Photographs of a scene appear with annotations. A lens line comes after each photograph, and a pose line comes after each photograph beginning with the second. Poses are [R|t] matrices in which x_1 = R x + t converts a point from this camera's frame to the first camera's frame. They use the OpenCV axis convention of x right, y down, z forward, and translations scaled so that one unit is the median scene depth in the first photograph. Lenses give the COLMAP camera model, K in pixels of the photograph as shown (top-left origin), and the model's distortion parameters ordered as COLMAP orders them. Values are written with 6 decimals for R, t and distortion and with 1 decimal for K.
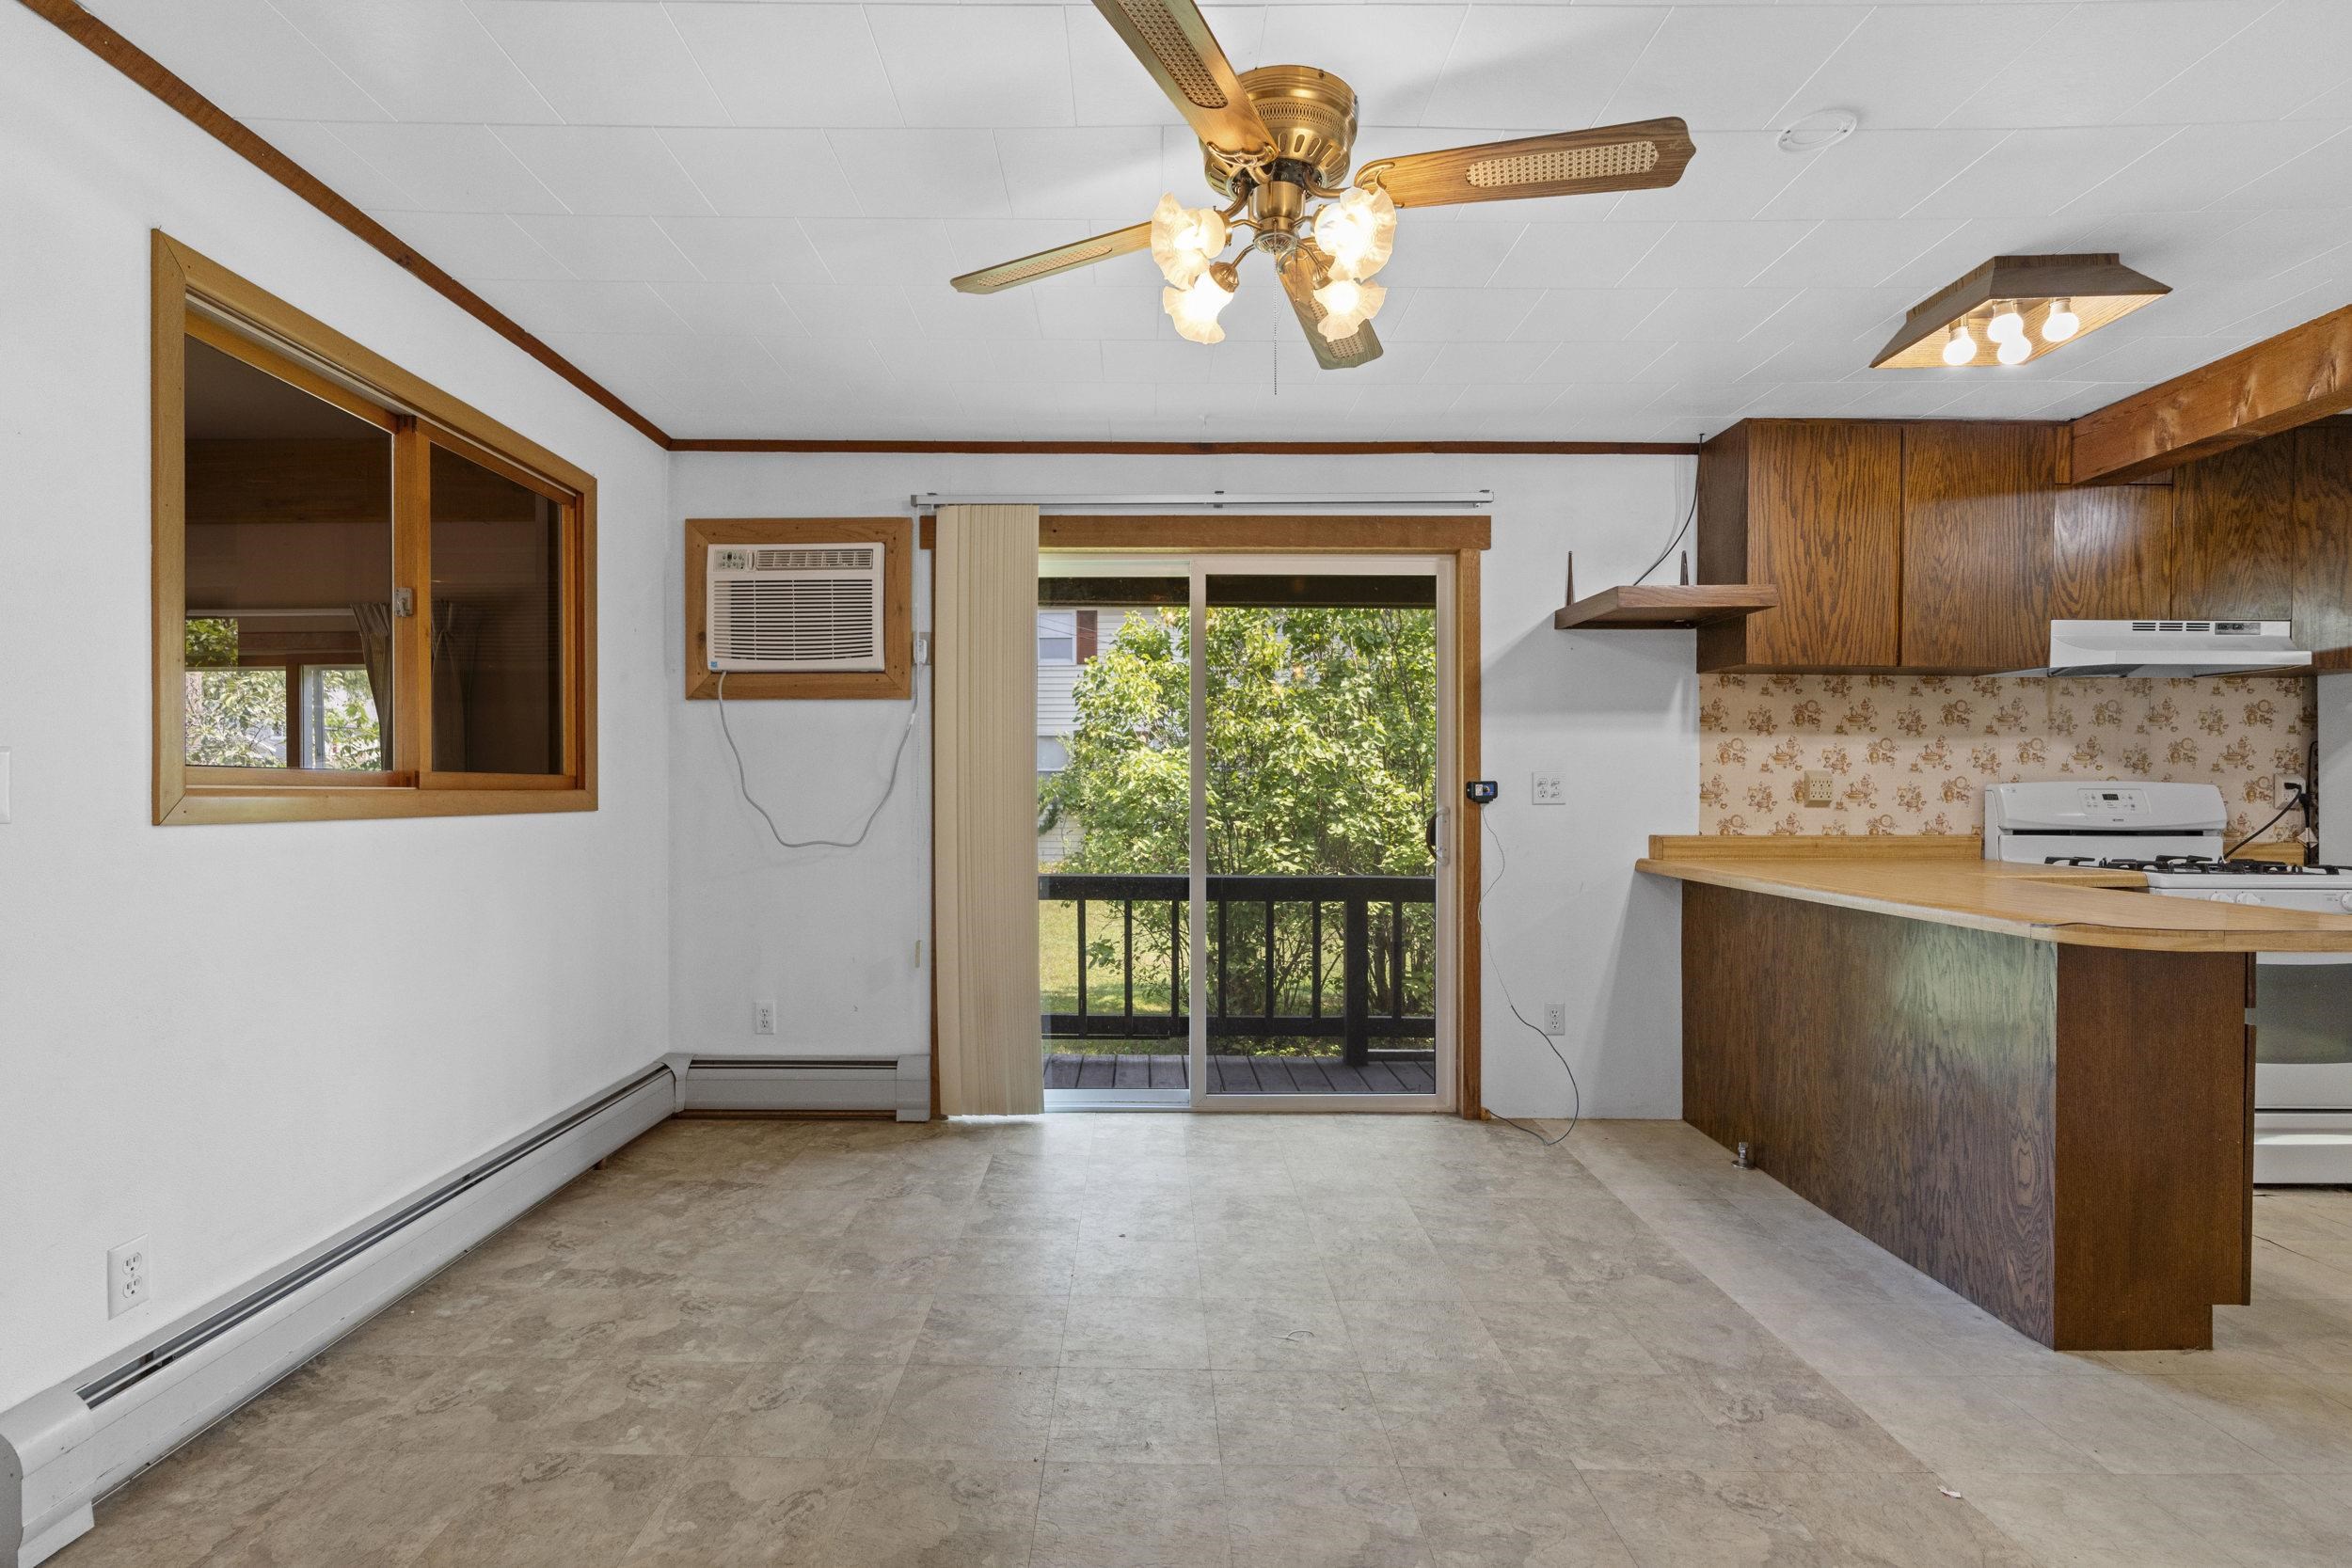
lens RADIAL K [[1071.3, 0, 1143.2], [0, 1071.3, 794.7], [0, 0, 1]] dist [-0.000789, 0.000600]
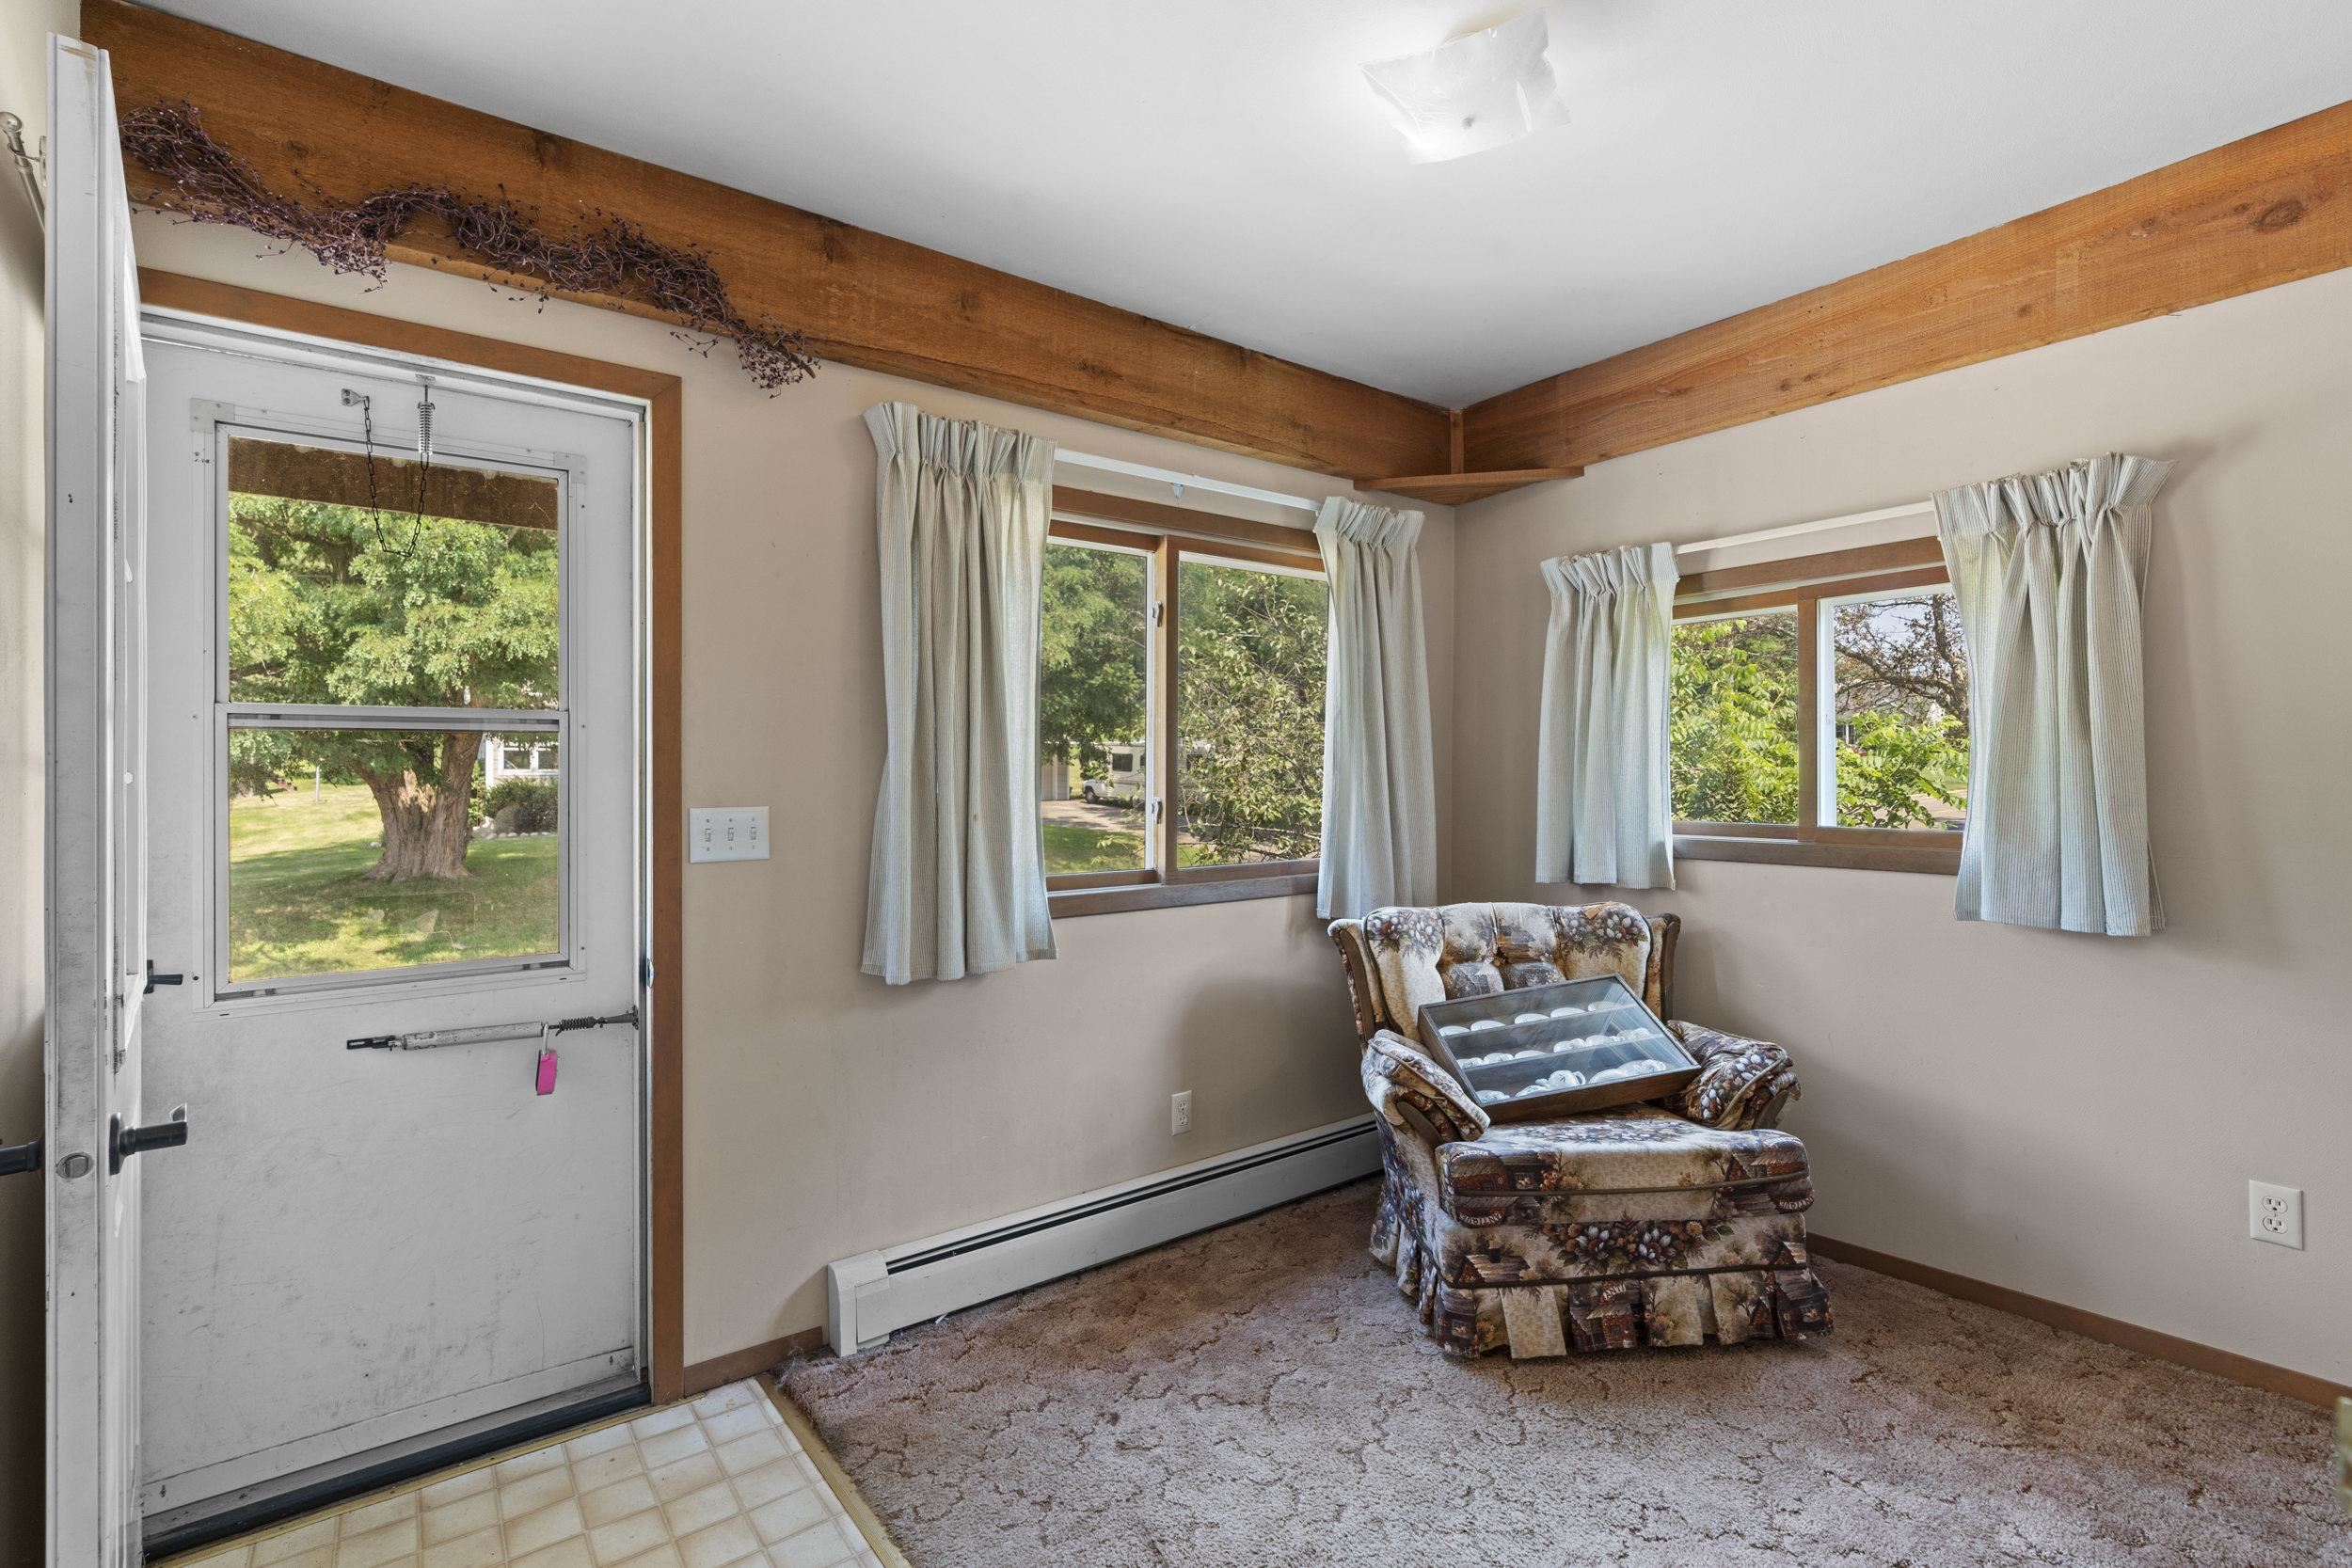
lens RADIAL K [[1053.5, 0, 1166.8], [0, 1053.5, 780.7], [0, 0, 1]] dist [-0.008955, 0.004968]
pose [[0.594339, 0.002265, -0.804212, -0.491667], [0.001357, 0.999992, 0.003820, -0.001272], [0.804214, -0.003361, 0.594331, 0.223535]]
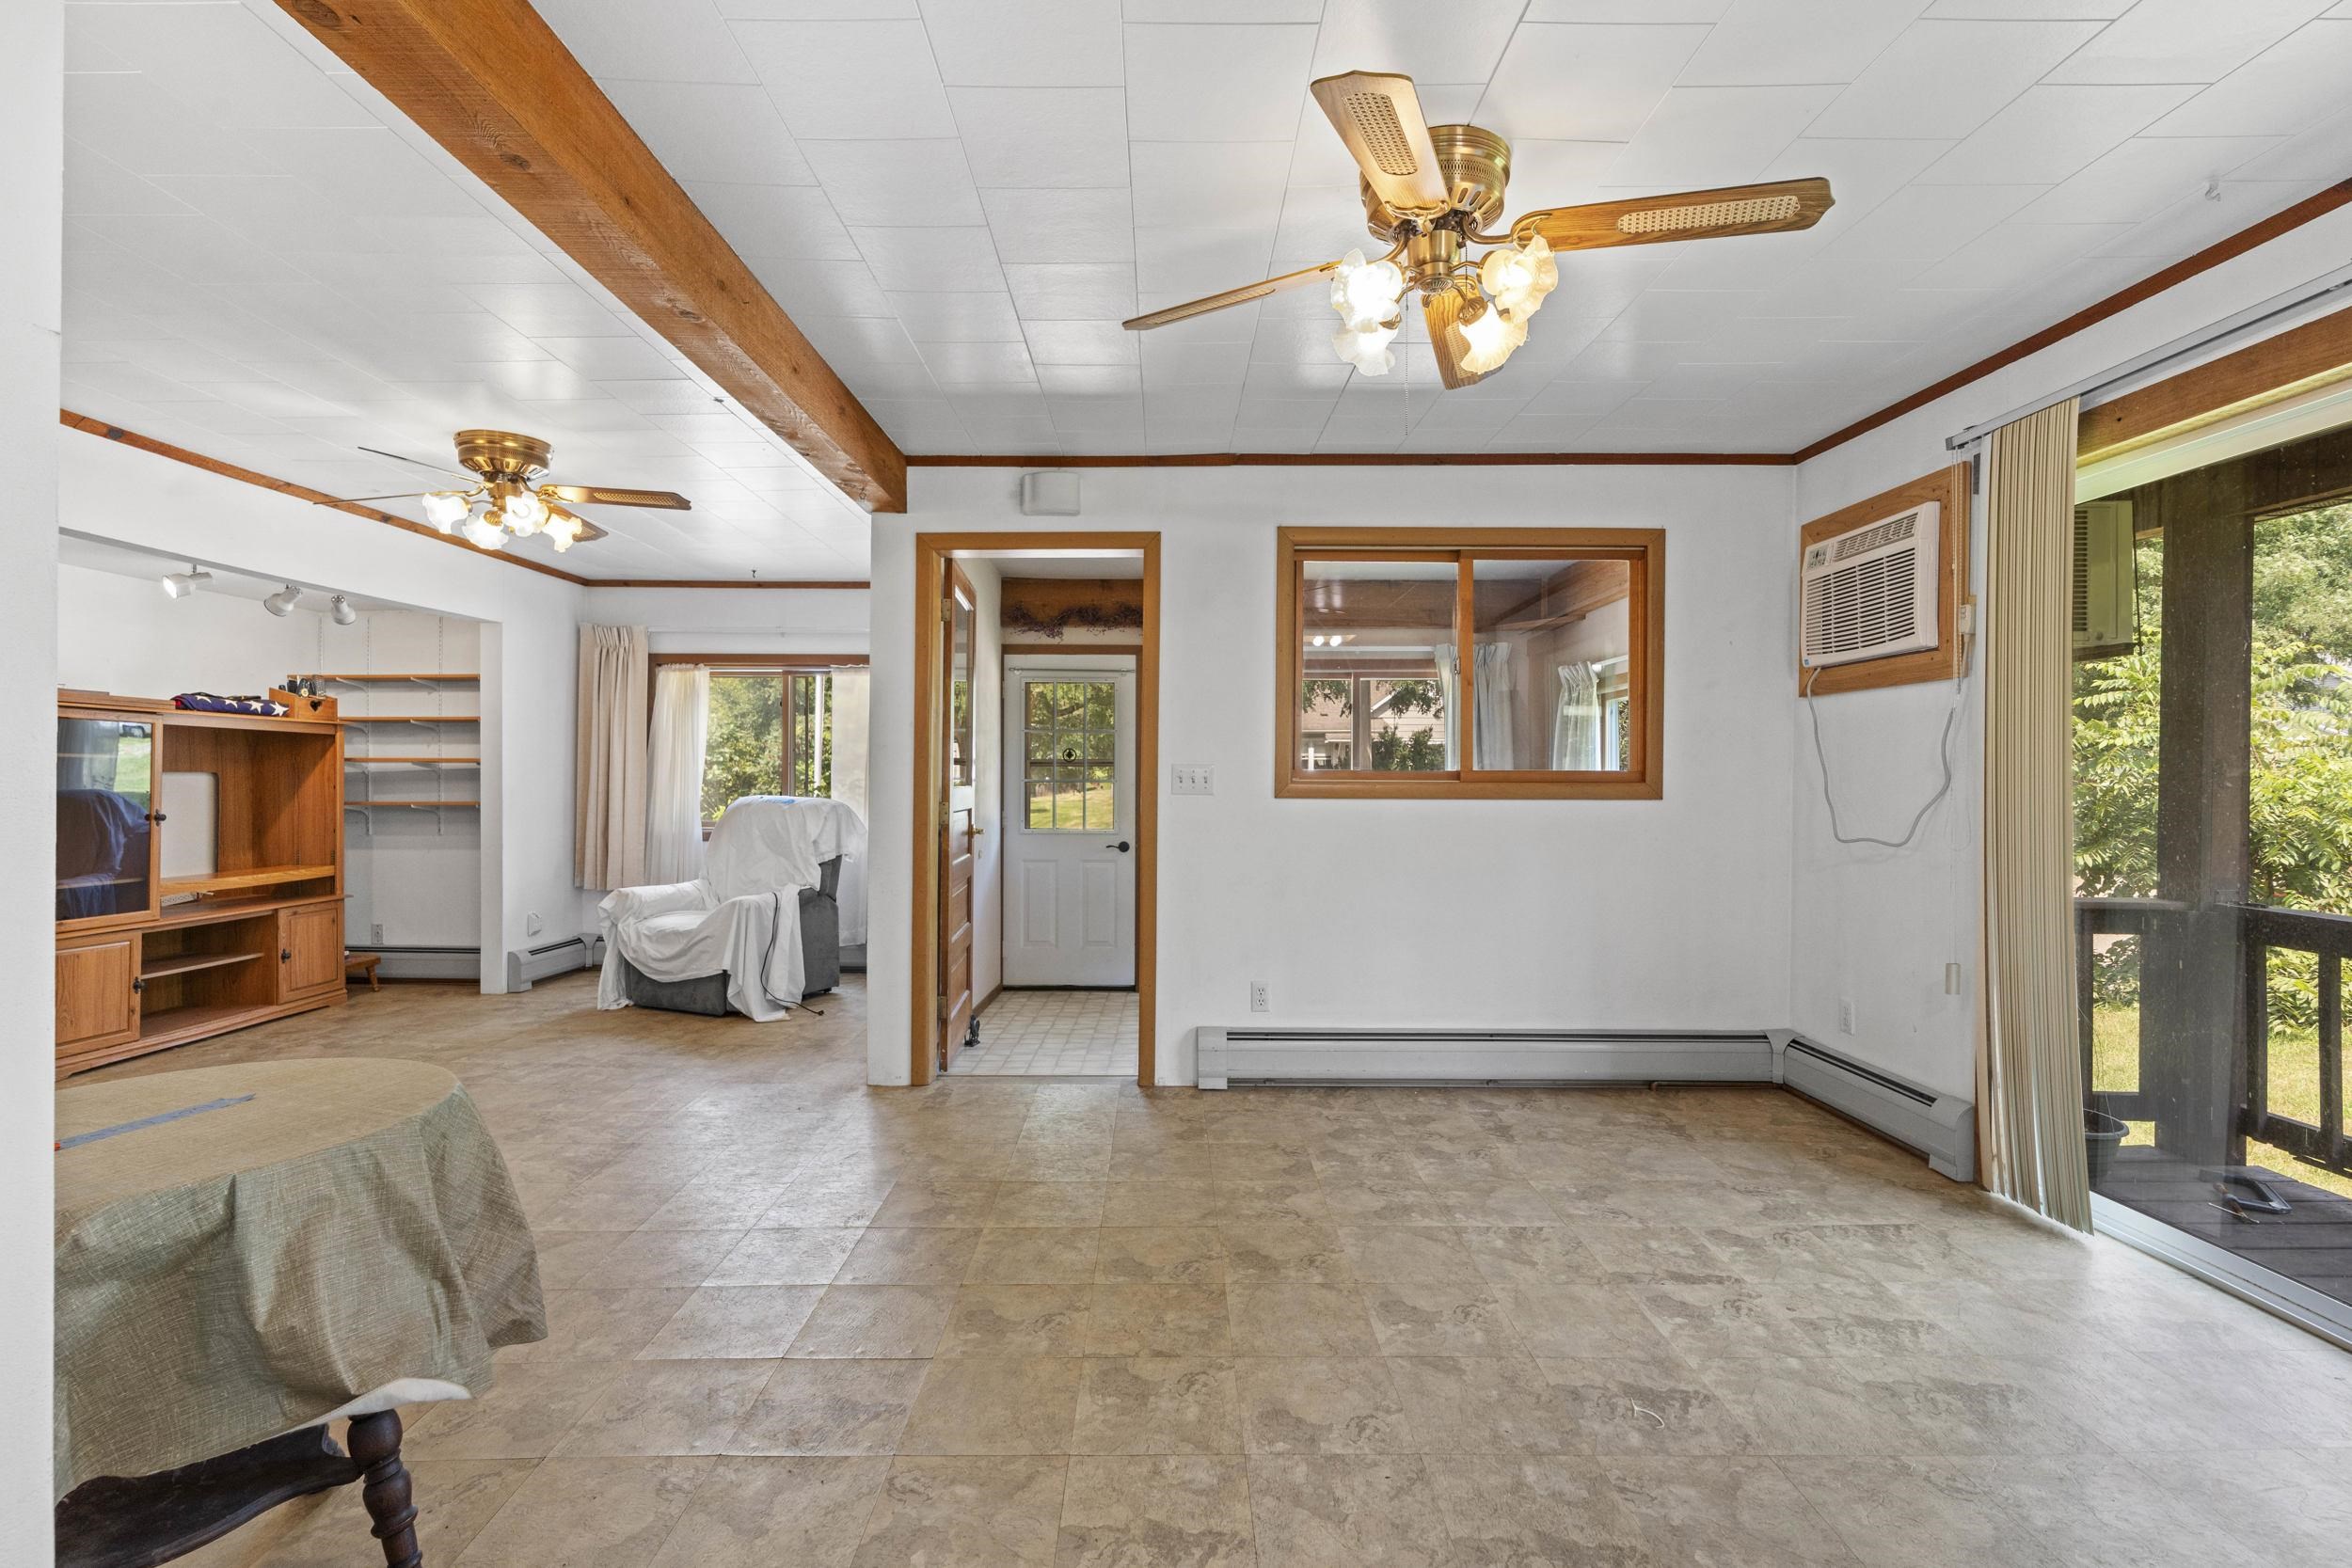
lens RADIAL K [[1065.0, 0, 1161.1], [0, 1065.0, 782.9], [0, 0, 1]] dist [-0.011046, 0.006425]
pose [[0.001733, 0.004464, -0.999989, 0.625751], [-0.006012, 0.999972, 0.004453, -0.005932], [0.999980, 0.006004, 0.001759, 0.376482]]
